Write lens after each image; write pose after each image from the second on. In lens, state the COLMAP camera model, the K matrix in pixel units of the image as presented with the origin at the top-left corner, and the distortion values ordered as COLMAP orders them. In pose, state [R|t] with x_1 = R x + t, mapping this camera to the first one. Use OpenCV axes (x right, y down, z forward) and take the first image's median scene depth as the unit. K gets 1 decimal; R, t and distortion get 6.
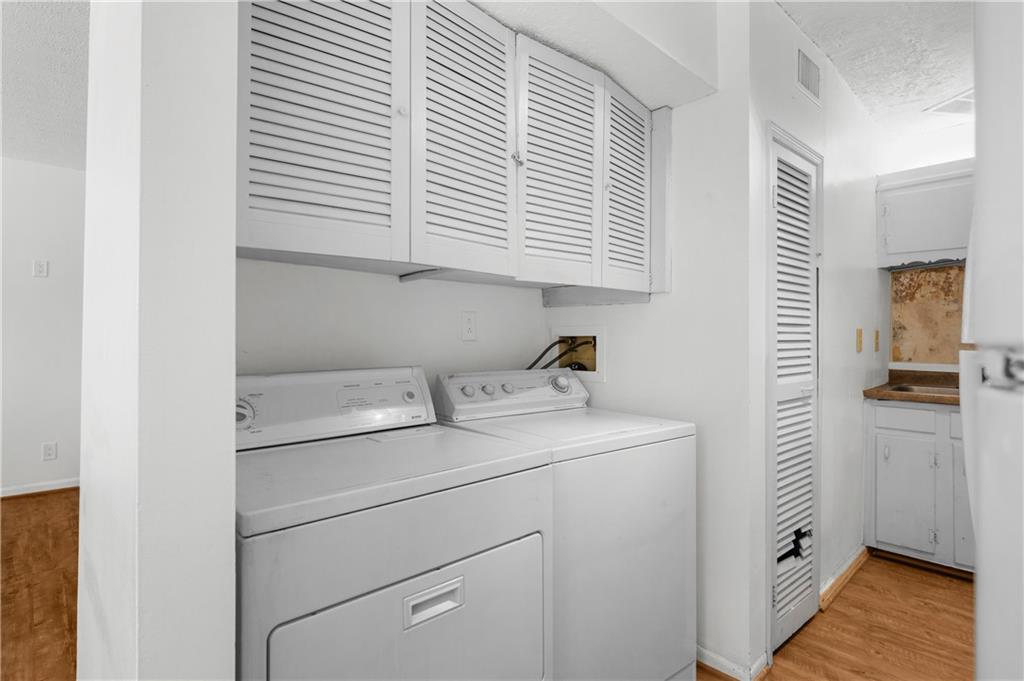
lens RADIAL K [[532.4, 0, 508.9], [0, 532.4, 329.0], [0, 0, 1]] dist [0.001224, 0.000154]
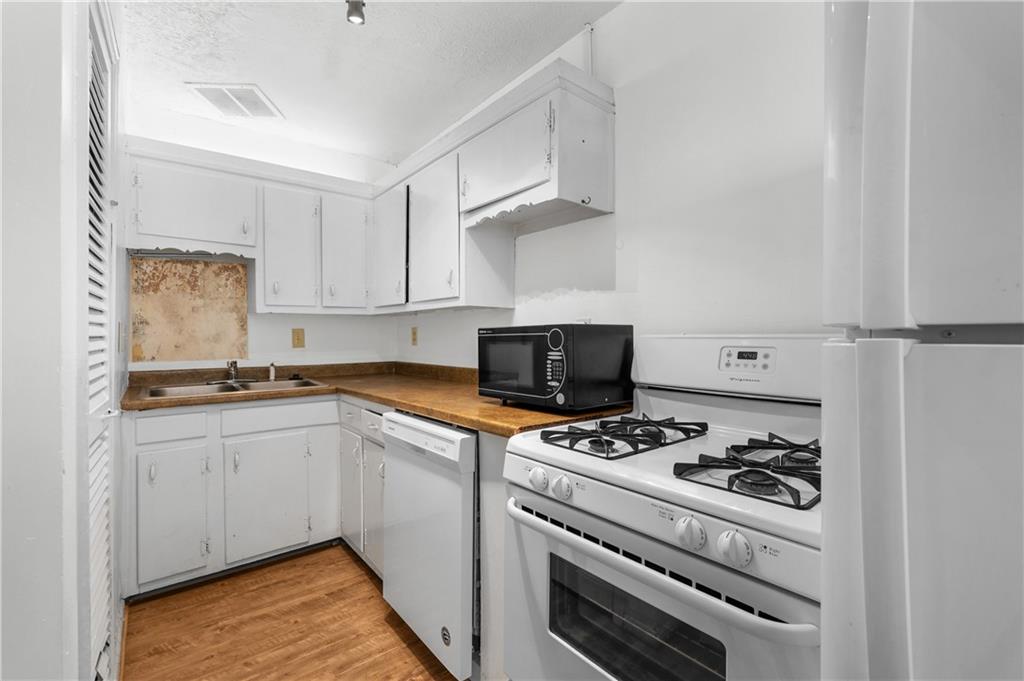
lens RADIAL K [[442.2, 0, 511.0], [0, 442.2, 336.6], [0, 0, 1]] dist [-0.003250, -0.000196]
pose [[0.074077, -0.009300, 0.997209, 0.063970], [-0.009371, 0.999906, 0.010021, 0.008365], [-0.997208, -0.010088, 0.073983, 0.362656]]
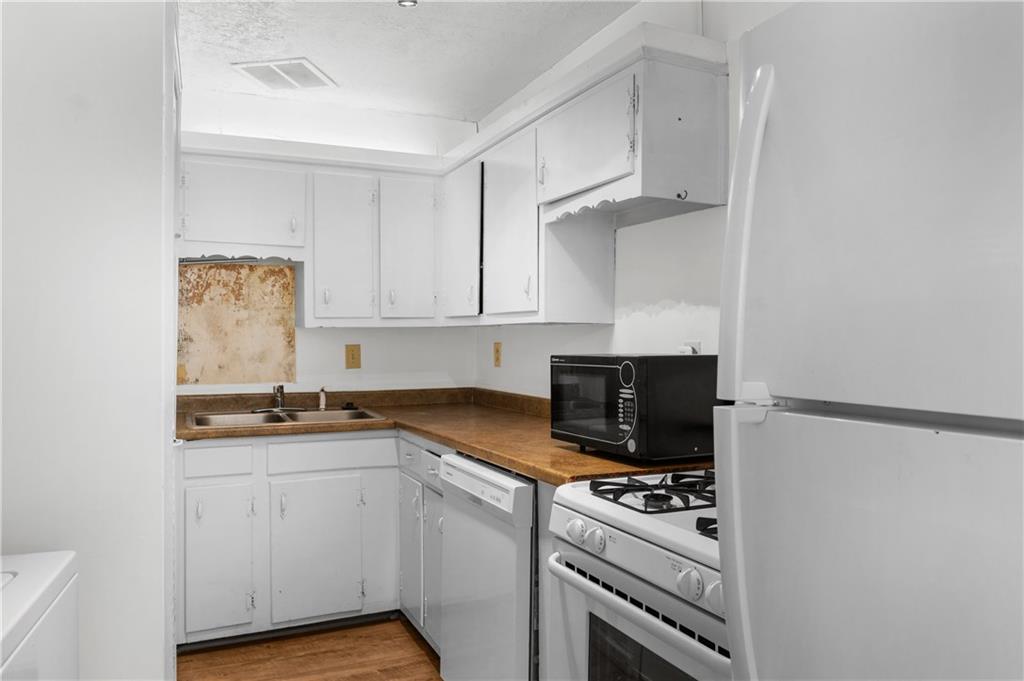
lens RADIAL K [[734.1, 0, 513.3], [0, 734.1, 339.6], [0, 0, 1]] dist [-0.010274, -0.003327]
pose [[0.317859, -0.009792, 0.948087, -0.105962], [-0.010815, 0.999844, 0.013952, -0.022144], [-0.948076, -0.014689, 0.317703, 0.242952]]
